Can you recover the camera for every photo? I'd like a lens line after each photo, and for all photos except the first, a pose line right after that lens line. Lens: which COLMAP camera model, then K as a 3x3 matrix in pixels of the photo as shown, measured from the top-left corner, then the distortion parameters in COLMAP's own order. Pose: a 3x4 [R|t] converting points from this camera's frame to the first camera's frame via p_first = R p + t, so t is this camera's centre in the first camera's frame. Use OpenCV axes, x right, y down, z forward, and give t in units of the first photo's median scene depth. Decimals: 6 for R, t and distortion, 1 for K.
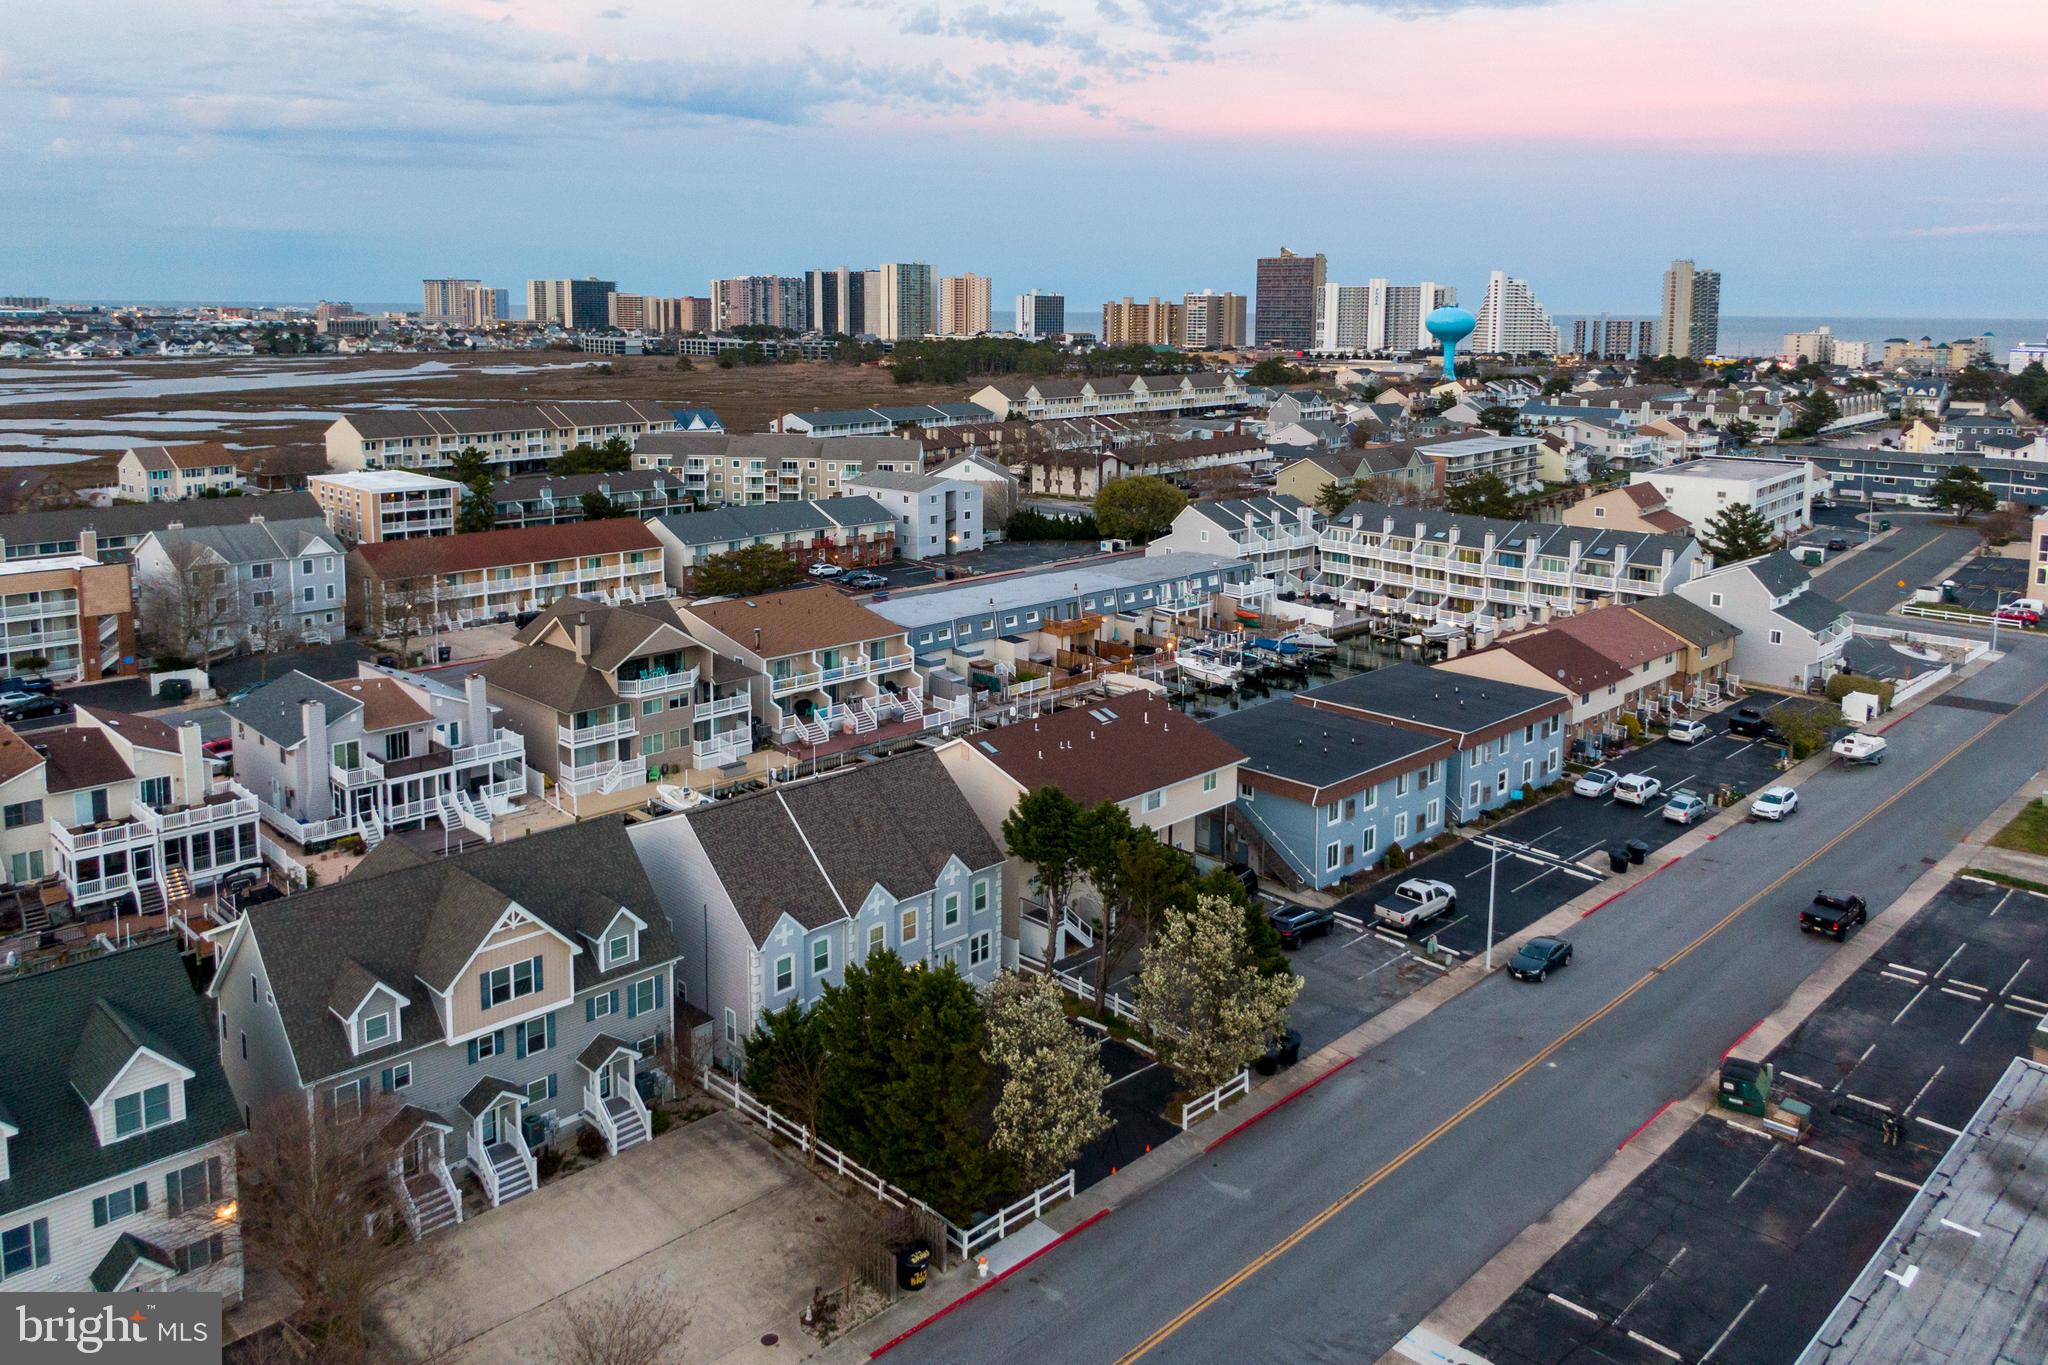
lens RADIAL K [[1524.9, 0, 1024.0], [0, 1524.9, 682.5], [0, 0, 1]] dist [0.002549, -0.058815]
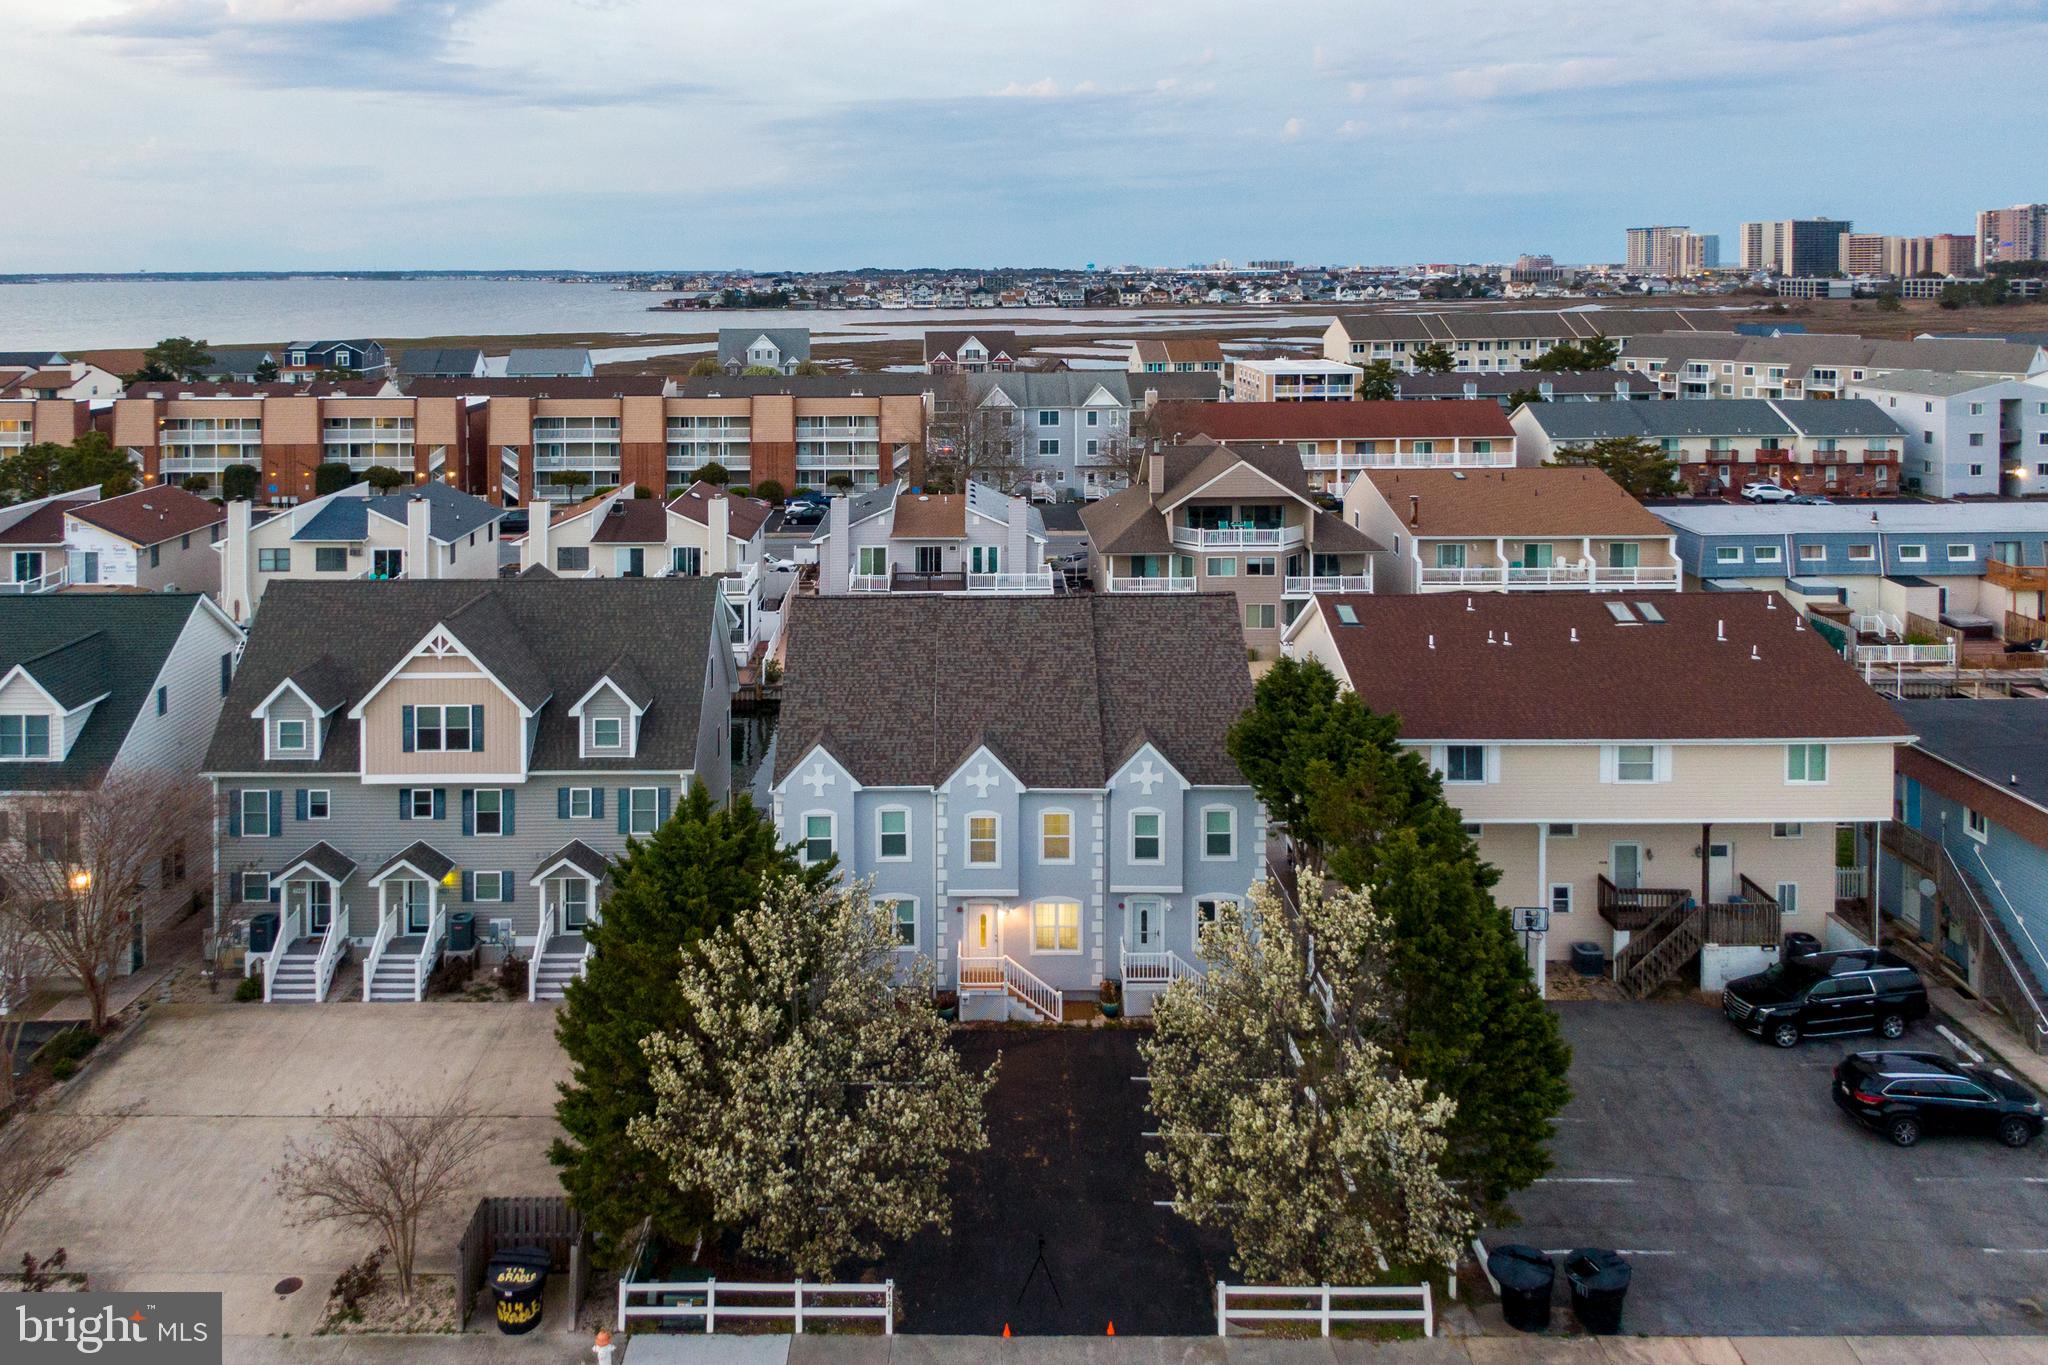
lens RADIAL K [[1572.4, 0, 1017.9], [0, 1572.4, 580.0], [0, 0, 1]] dist [0.059644, -0.128195]
pose [[0.675113, 0.111285, -0.729272, 0.184609], [-0.168422, 0.985700, -0.005499, 0.030209], [0.718231, 0.126538, 0.684202, 0.259645]]
